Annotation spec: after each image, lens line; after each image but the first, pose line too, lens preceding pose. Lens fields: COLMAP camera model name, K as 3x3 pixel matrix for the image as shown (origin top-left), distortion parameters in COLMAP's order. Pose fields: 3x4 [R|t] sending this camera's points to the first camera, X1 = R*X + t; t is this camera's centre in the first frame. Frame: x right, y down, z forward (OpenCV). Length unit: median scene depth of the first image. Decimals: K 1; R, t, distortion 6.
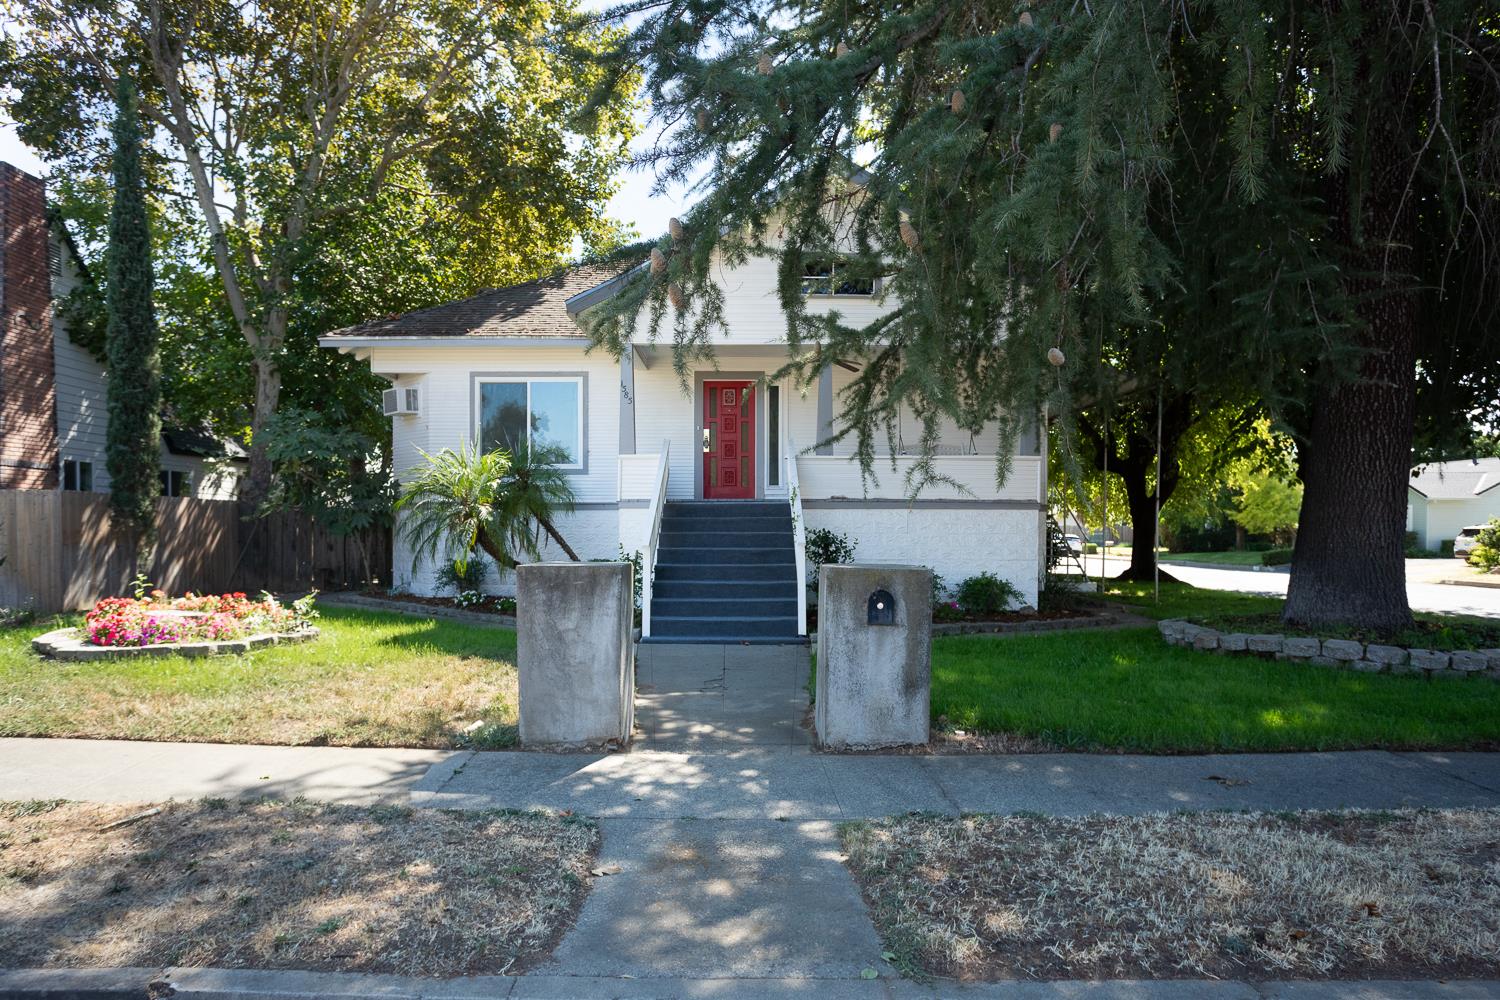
lens RADIAL K [[829.2, 0, 752.5], [0, 829.2, 563.8], [0, 0, 1]] dist [-0.043513, 0.002244]
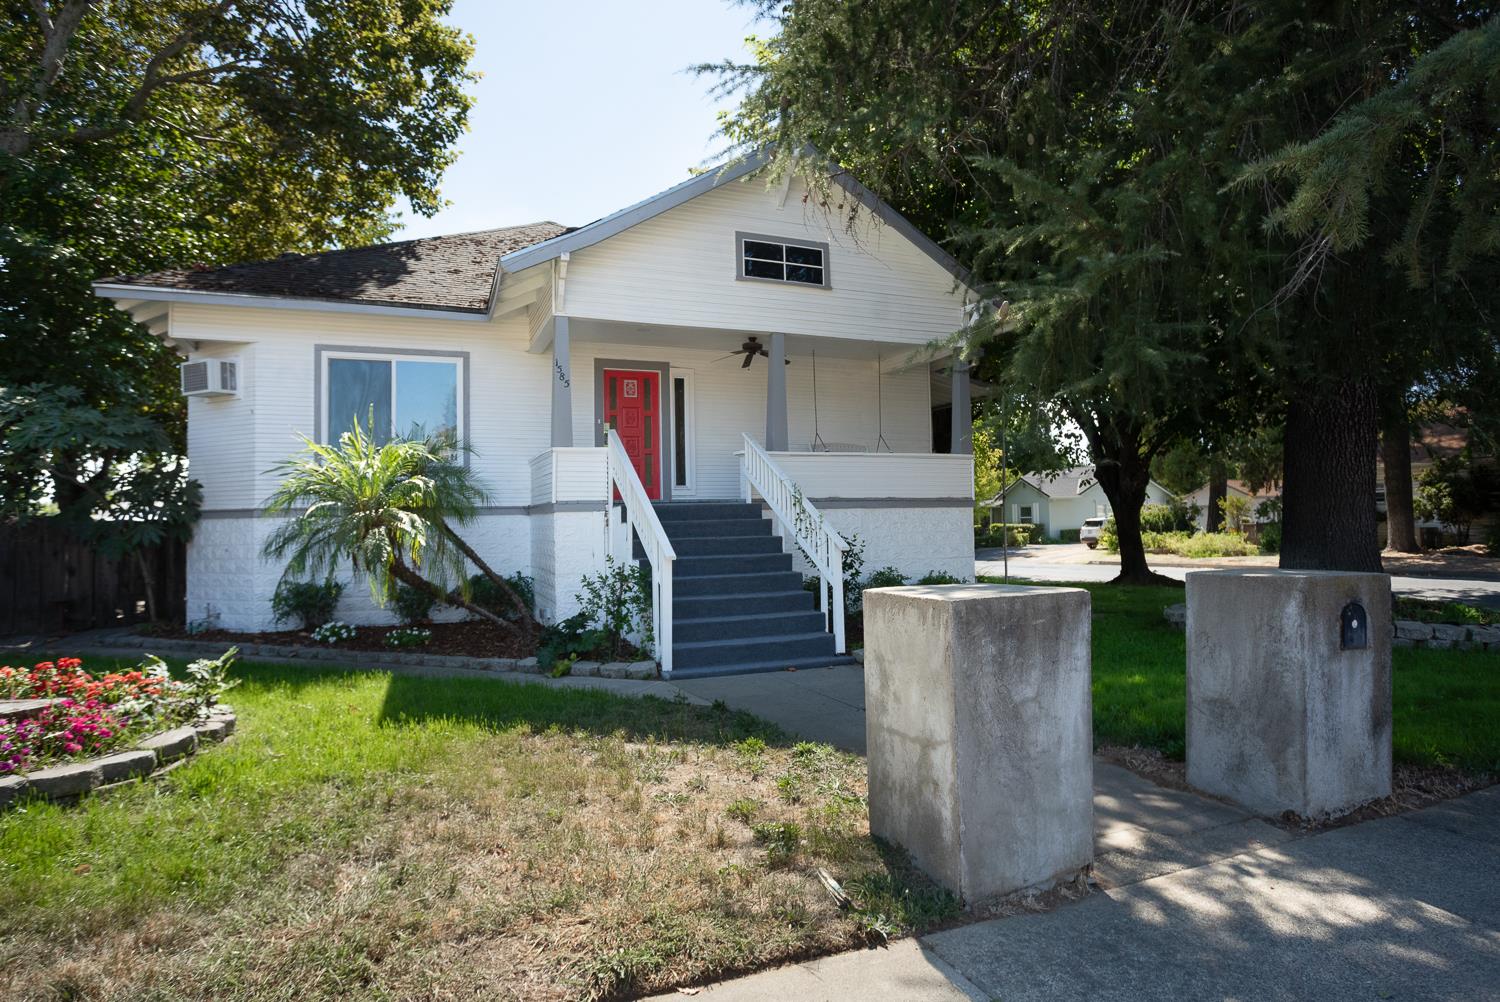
lens RADIAL K [[761.2, 0, 729.6], [0, 761.2, 515.4], [0, 0, 1]] dist [-0.047554, 0.004959]
pose [[0.937894, -0.015820, 0.346561, -0.232893], [0.037971, 0.997639, -0.057222, -0.012153], [-0.344837, 0.066827, 0.936281, 0.207088]]
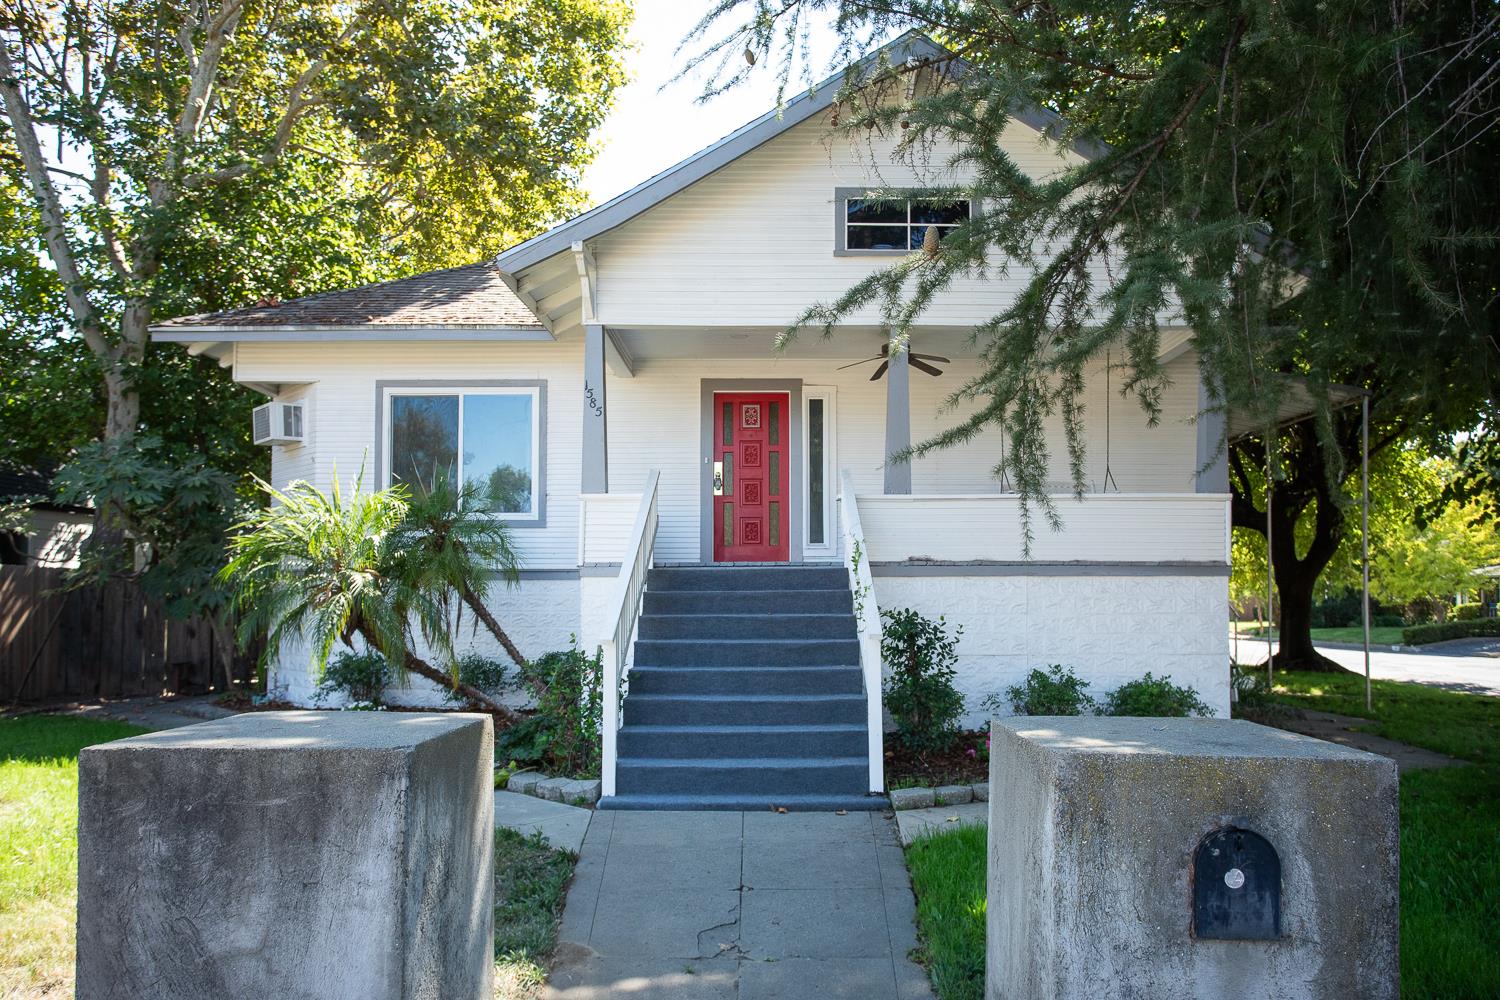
lens RADIAL K [[939.8, 0, 778.3], [0, 939.8, 586.6], [0, 0, 1]] dist [-0.030405, 0.002828]
pose [[0.999994, -0.003273, -0.000819, -0.005956], [0.003220, 0.998303, -0.058137, -0.014419], [0.001008, 0.058134, 0.998308, 0.241425]]
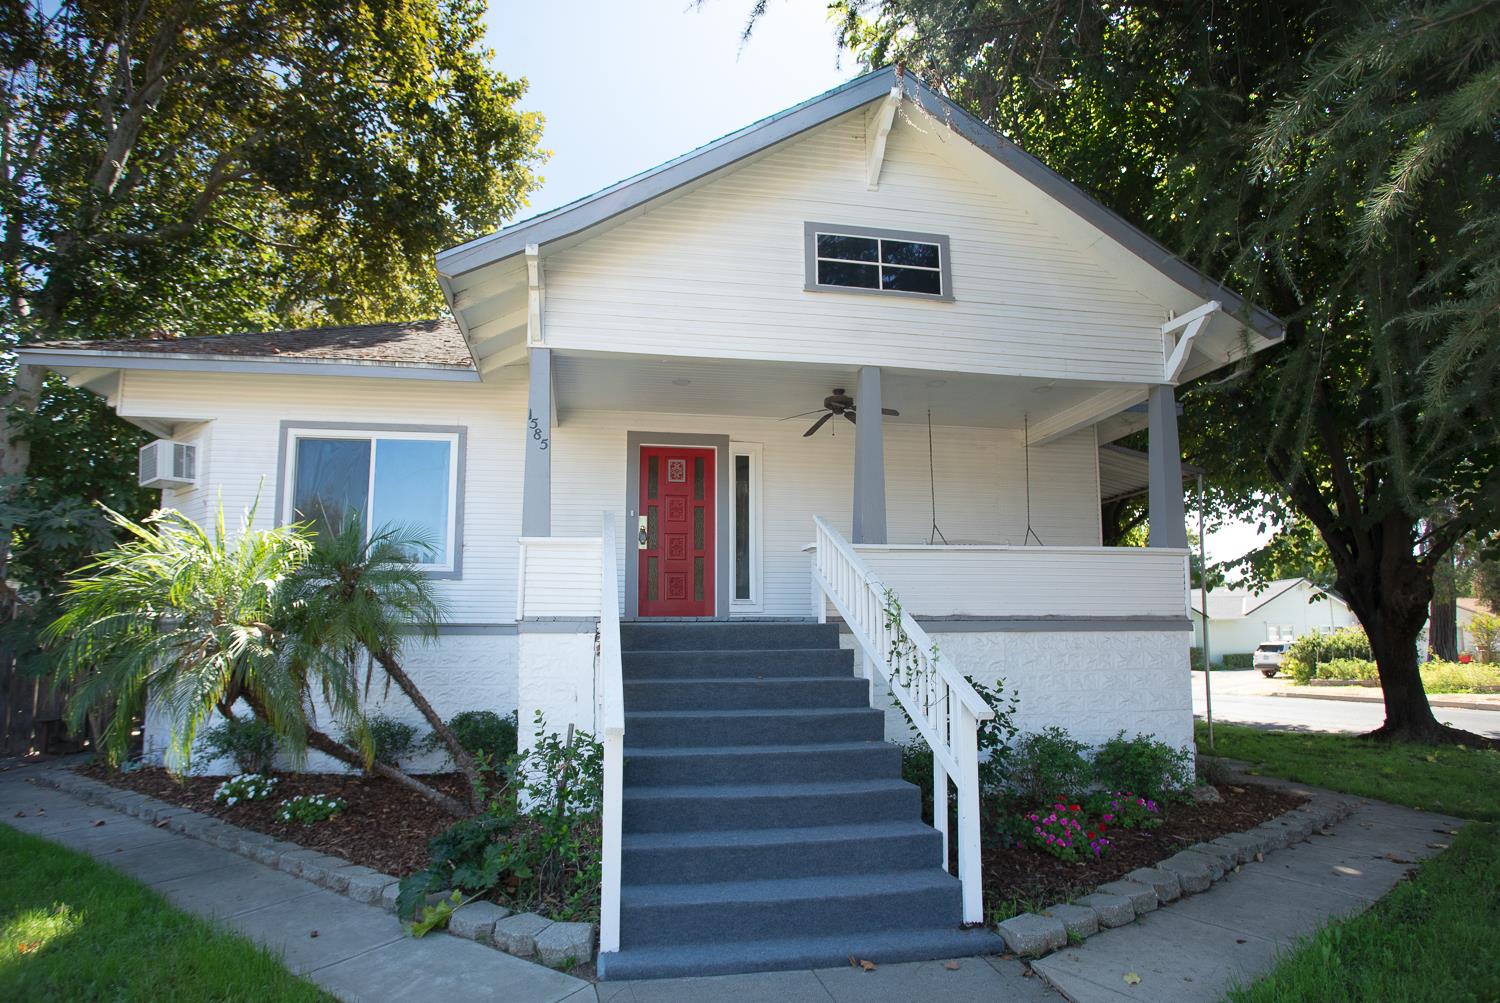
lens RADIAL K [[712.8, 0, 698.5], [0, 712.8, 585.5], [0, 0, 1]] dist [-0.044670, 0.005654]
pose [[0.991409, 0.005633, 0.130676, -0.094874], [0.011506, 0.991444, -0.130027, -0.031159], [-0.130291, 0.130413, 0.982862, 0.459913]]
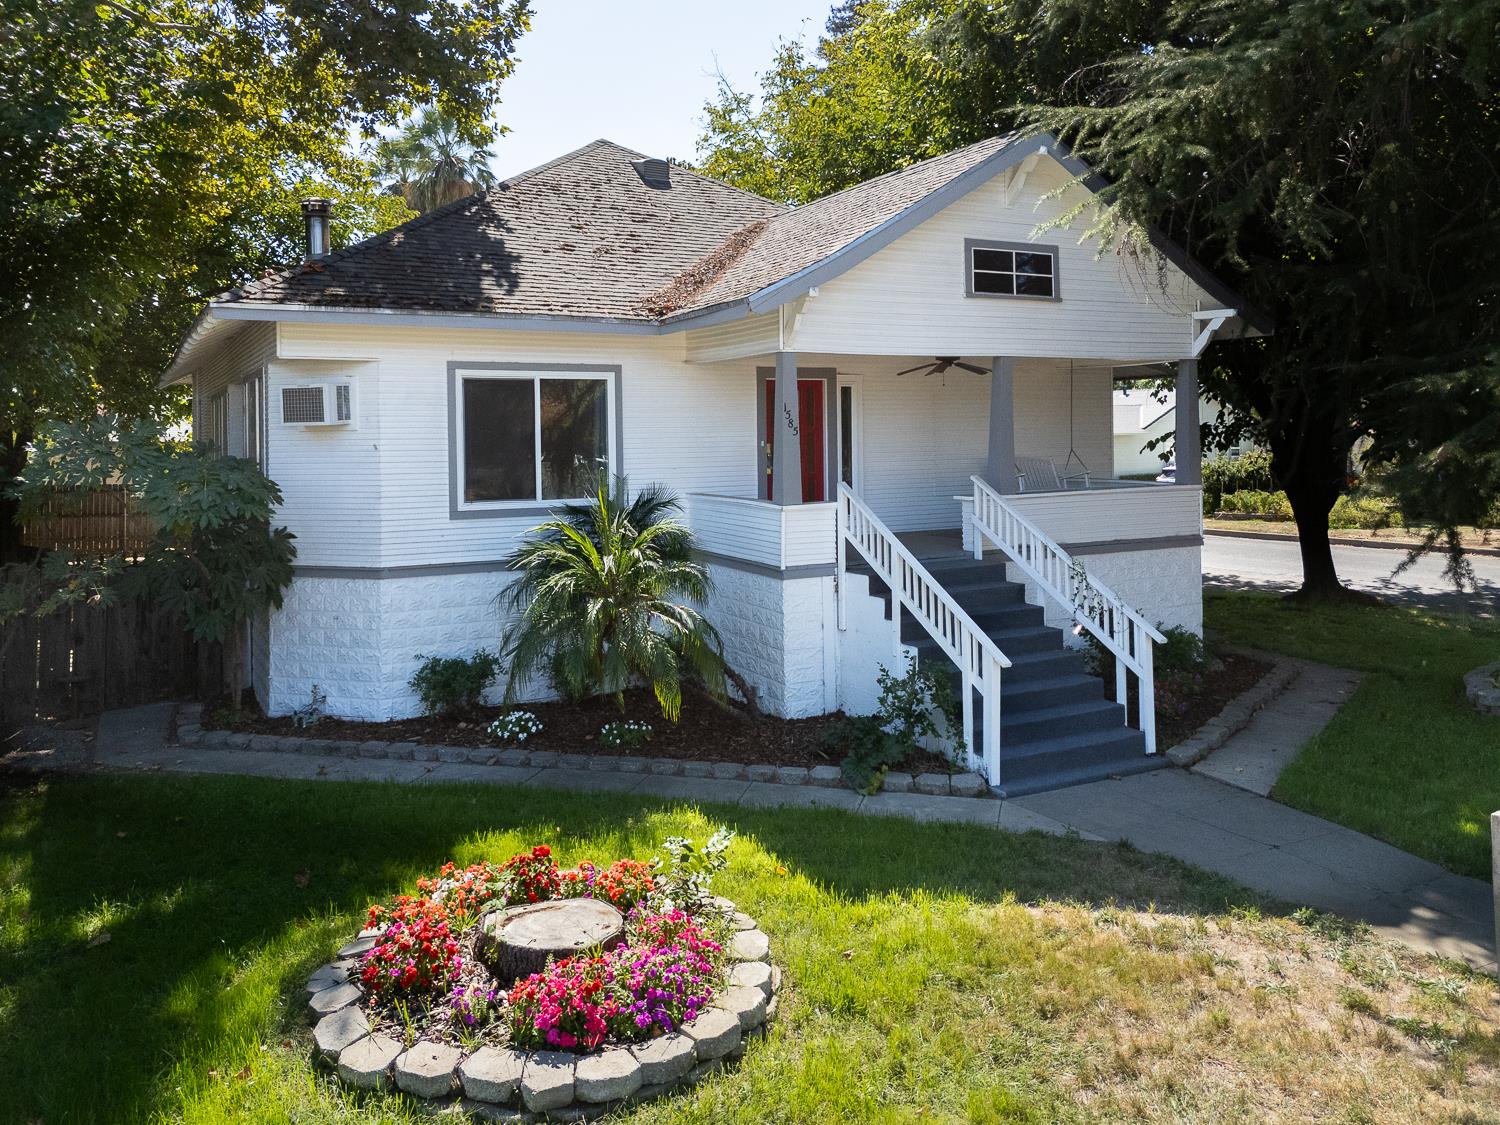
lens RADIAL K [[1041.9, 0, 716.7], [0, 1041.9, 460.6], [0, 0, 1]] dist [0.038374, -0.023539]
pose [[0.904135, -0.025164, 0.426505, -0.531614], [0.040730, 0.998794, -0.027414, -0.131713], [-0.425301, 0.042157, 0.904070, 0.186131]]
